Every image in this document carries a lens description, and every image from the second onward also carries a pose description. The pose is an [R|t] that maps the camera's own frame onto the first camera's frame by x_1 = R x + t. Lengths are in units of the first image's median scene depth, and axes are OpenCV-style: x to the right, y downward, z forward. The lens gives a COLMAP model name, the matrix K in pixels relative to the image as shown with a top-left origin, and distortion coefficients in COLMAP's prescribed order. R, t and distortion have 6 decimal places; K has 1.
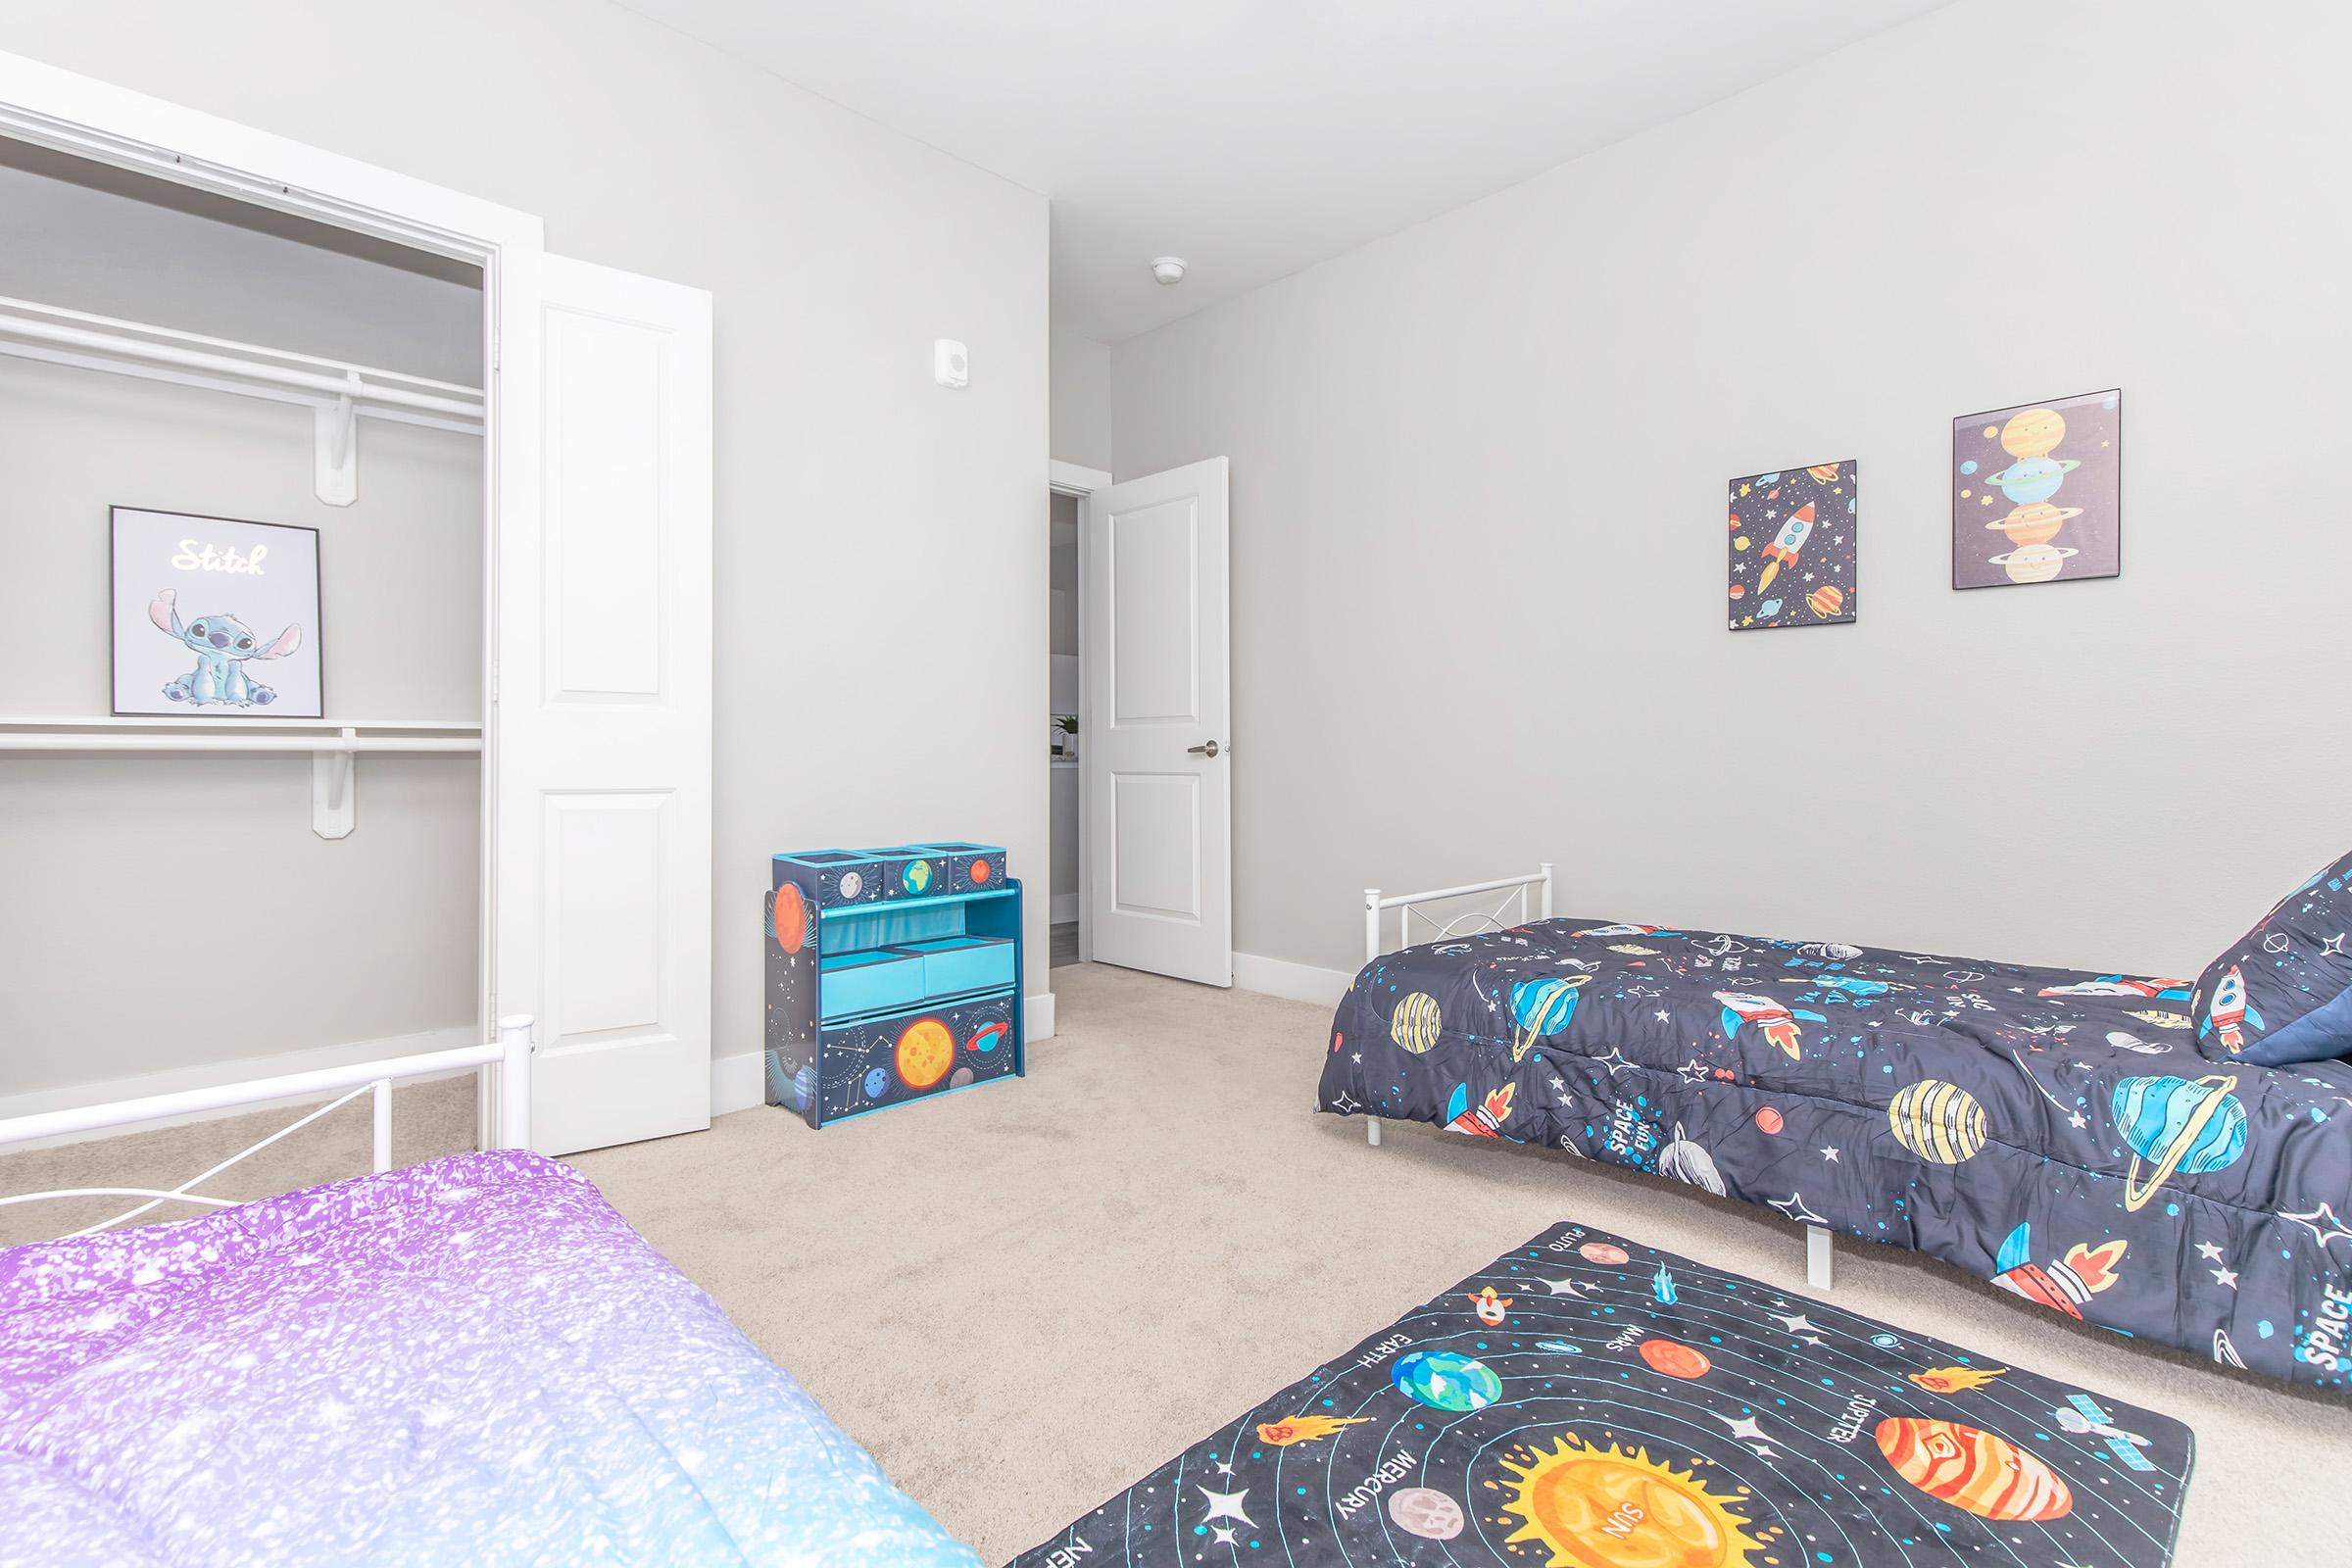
lens RADIAL K [[1086.1, 0, 1133.4], [0, 1086.1, 754.5], [0, 0, 1]] dist [-0.000456, 0.000063]
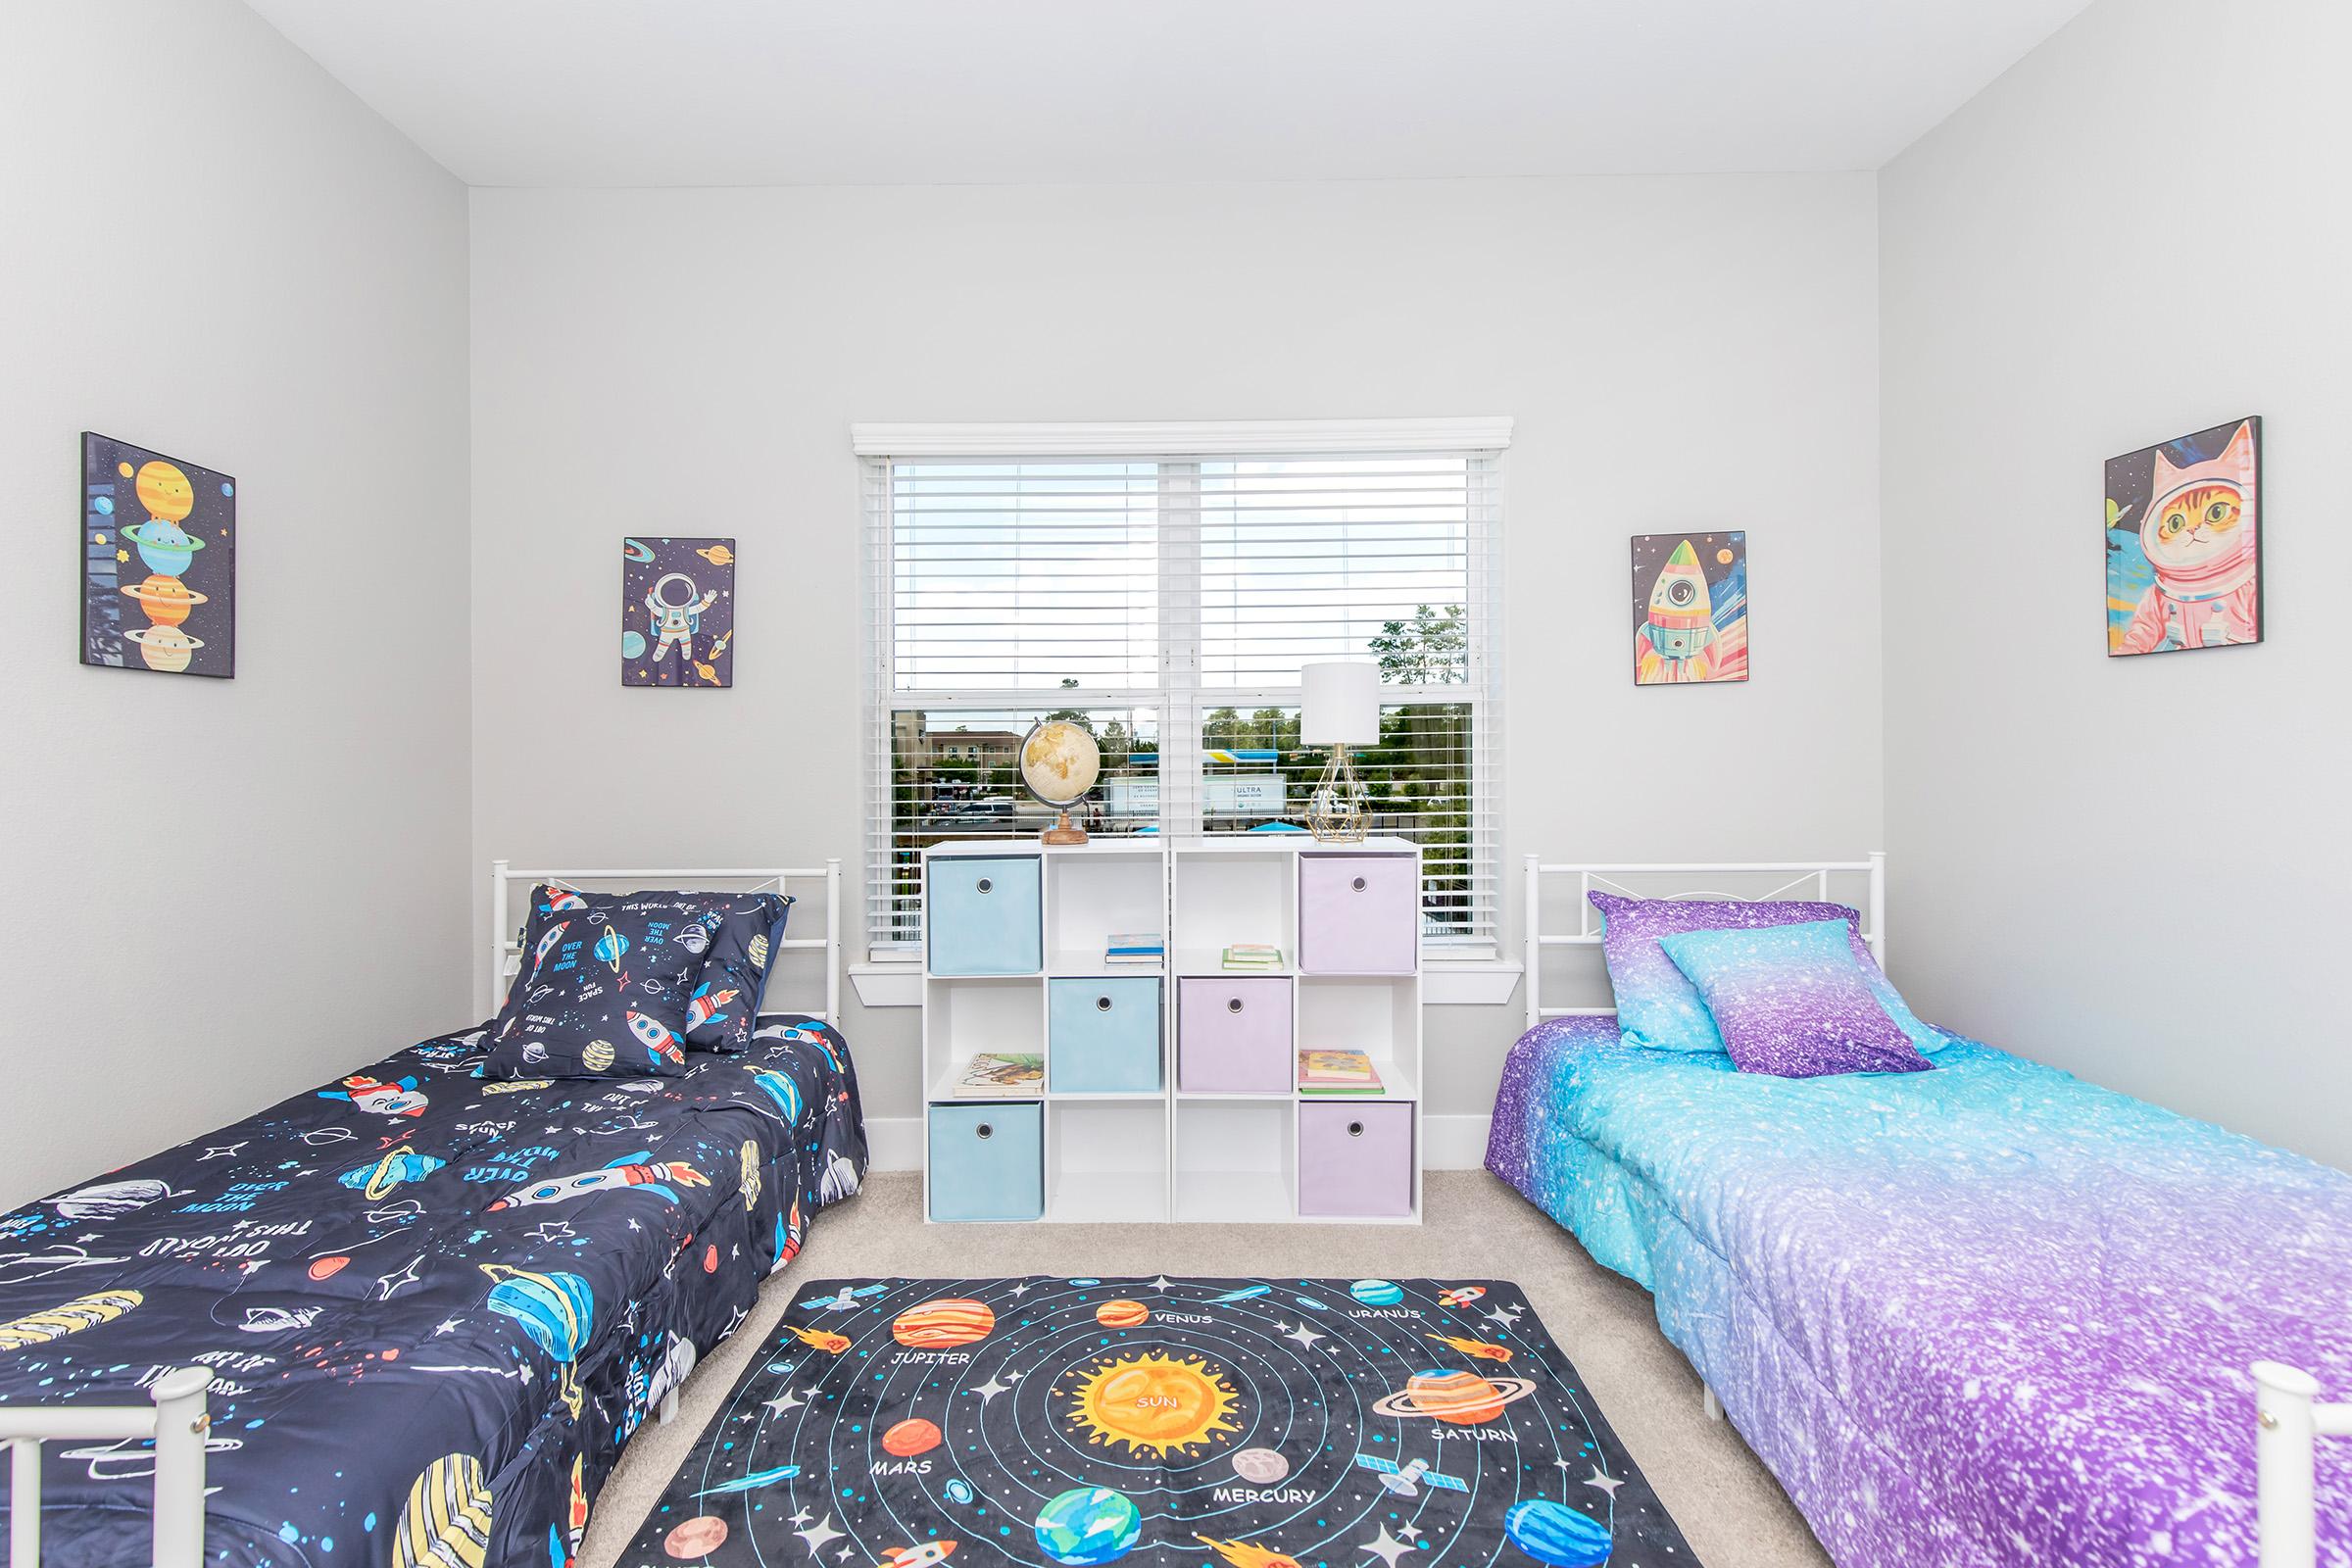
lens RADIAL K [[1086.1, 0, 1133.4], [0, 1086.1, 754.5], [0, 0, 1]] dist [-0.000456, 0.000063]
pose [[-0.734686, 0.008841, 0.678350, -0.367108], [0.008210, 0.999958, -0.004140, -0.112299], [-0.678358, 0.002528, -0.734728, 1.463260]]
